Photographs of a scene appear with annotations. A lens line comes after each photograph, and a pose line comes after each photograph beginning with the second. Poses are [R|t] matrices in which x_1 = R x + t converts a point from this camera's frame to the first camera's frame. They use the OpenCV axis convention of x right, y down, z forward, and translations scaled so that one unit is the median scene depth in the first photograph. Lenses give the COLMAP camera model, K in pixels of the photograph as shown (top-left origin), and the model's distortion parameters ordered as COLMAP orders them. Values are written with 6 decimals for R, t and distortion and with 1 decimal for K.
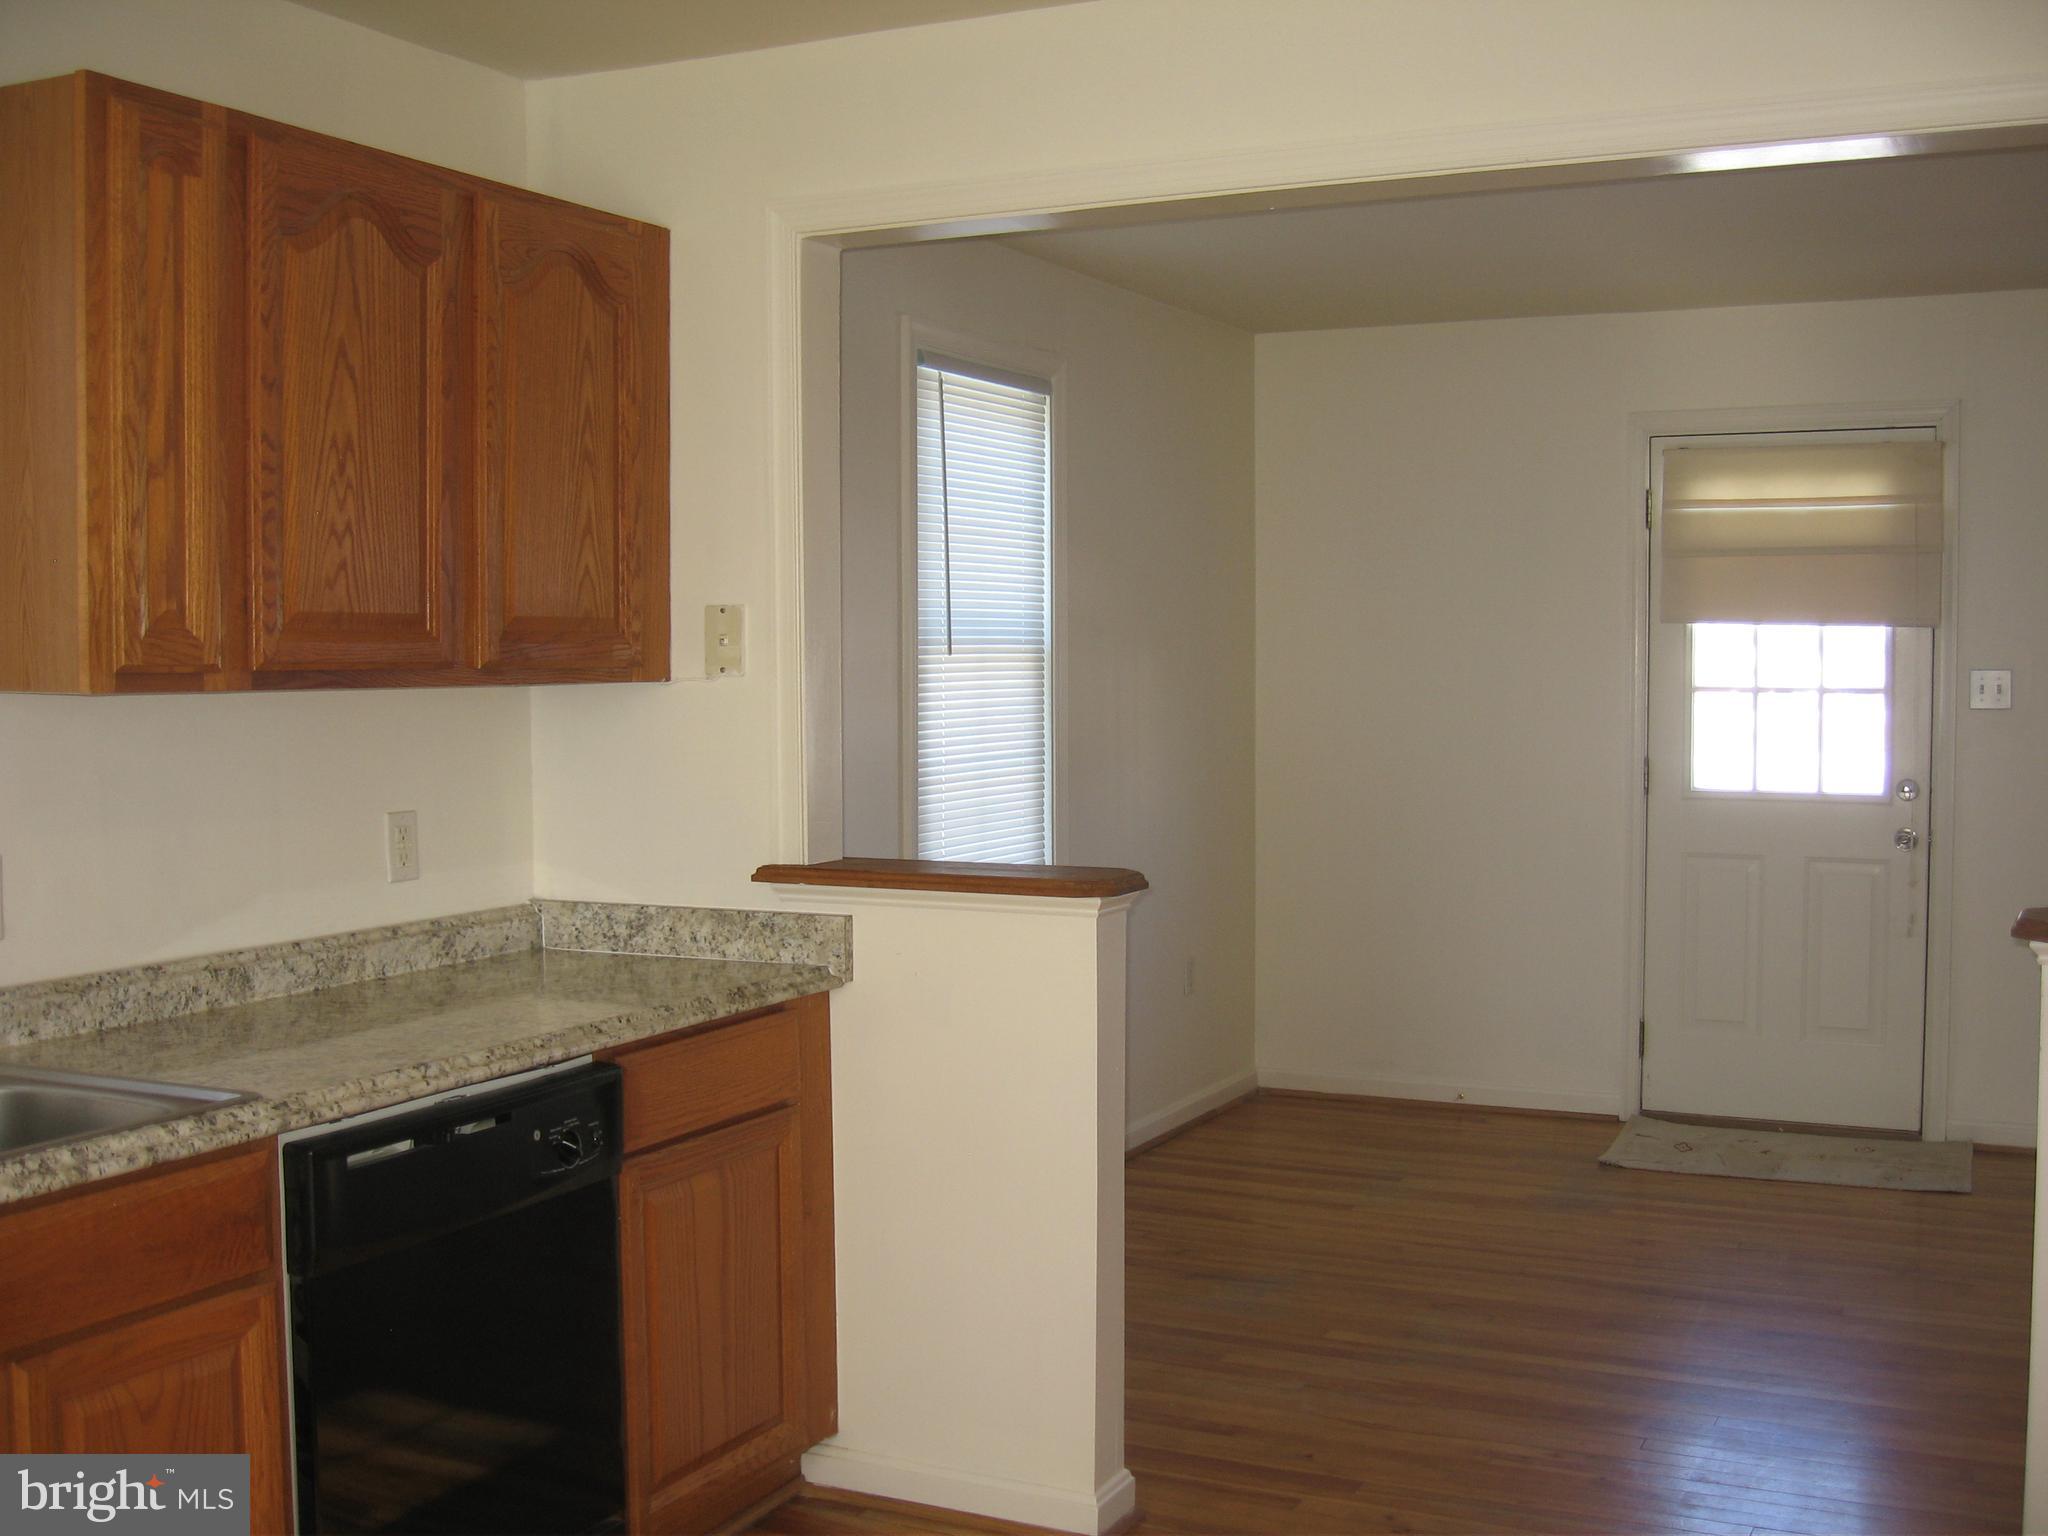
lens RADIAL K [[2210.2, 0, 1024.0], [0, 2210.2, 768.0], [0, 0, 1]] dist [-0.132959, 0.033303]
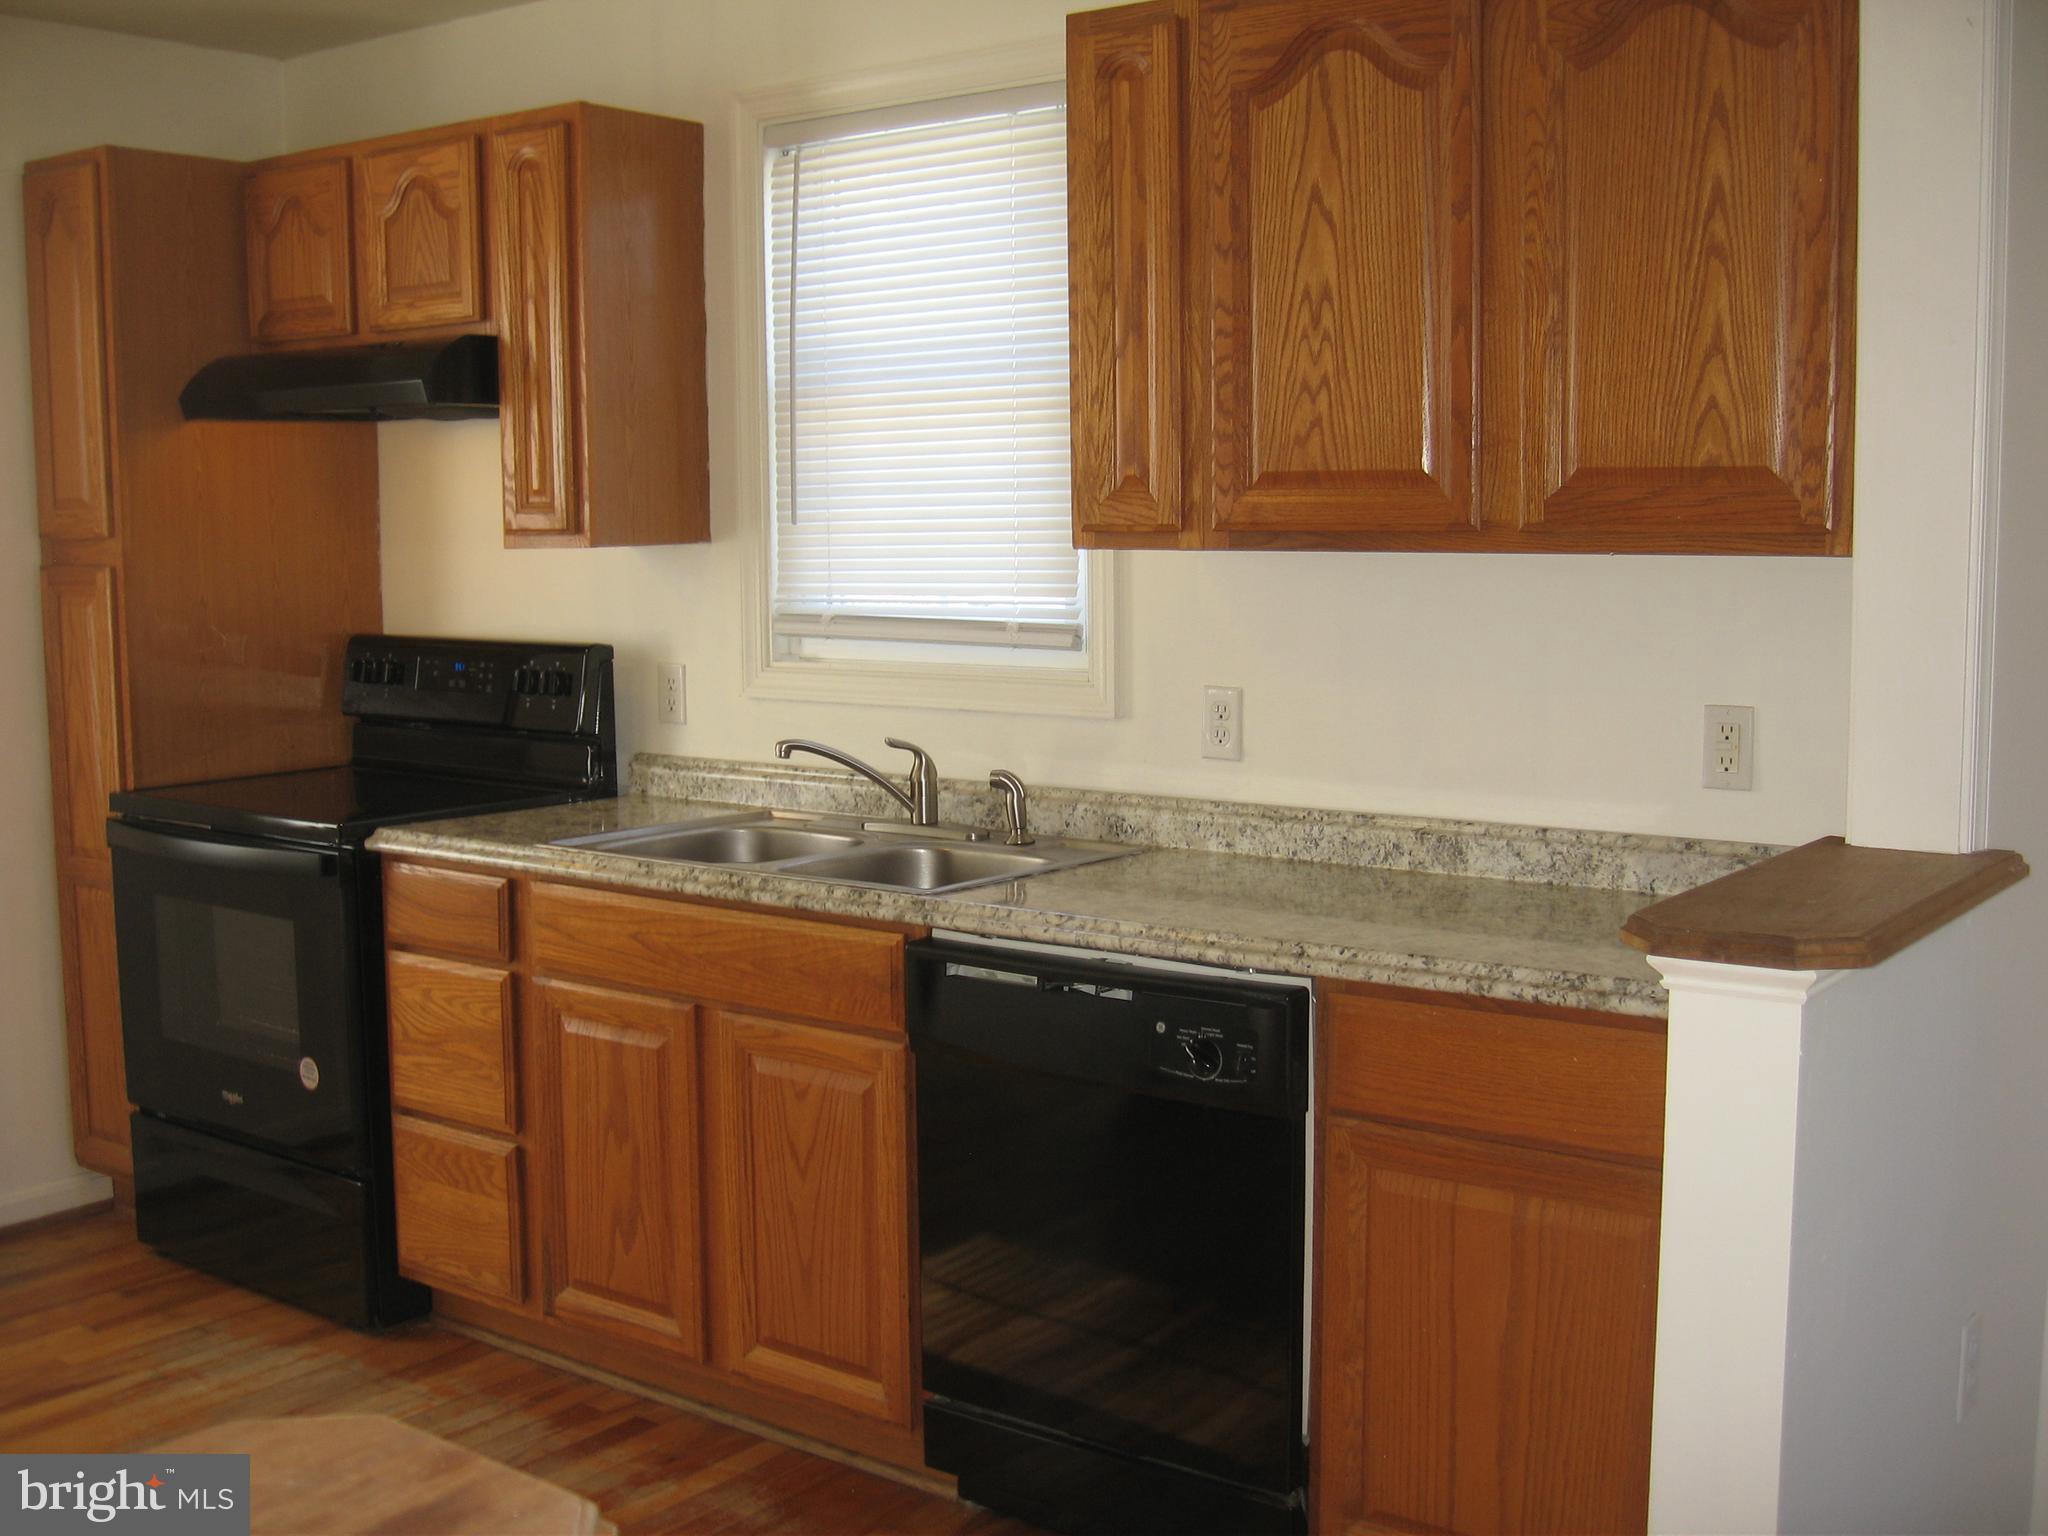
lens RADIAL K [[2210.2, 0, 1024.0], [0, 2210.2, 768.0], [0, 0, 1]] dist [-0.132959, 0.033303]
pose [[-0.178749, 0.115574, -0.977083, 0.676687], [-0.041260, 0.991323, 0.124807, -0.057445], [0.983029, 0.062623, -0.172429, 1.051395]]
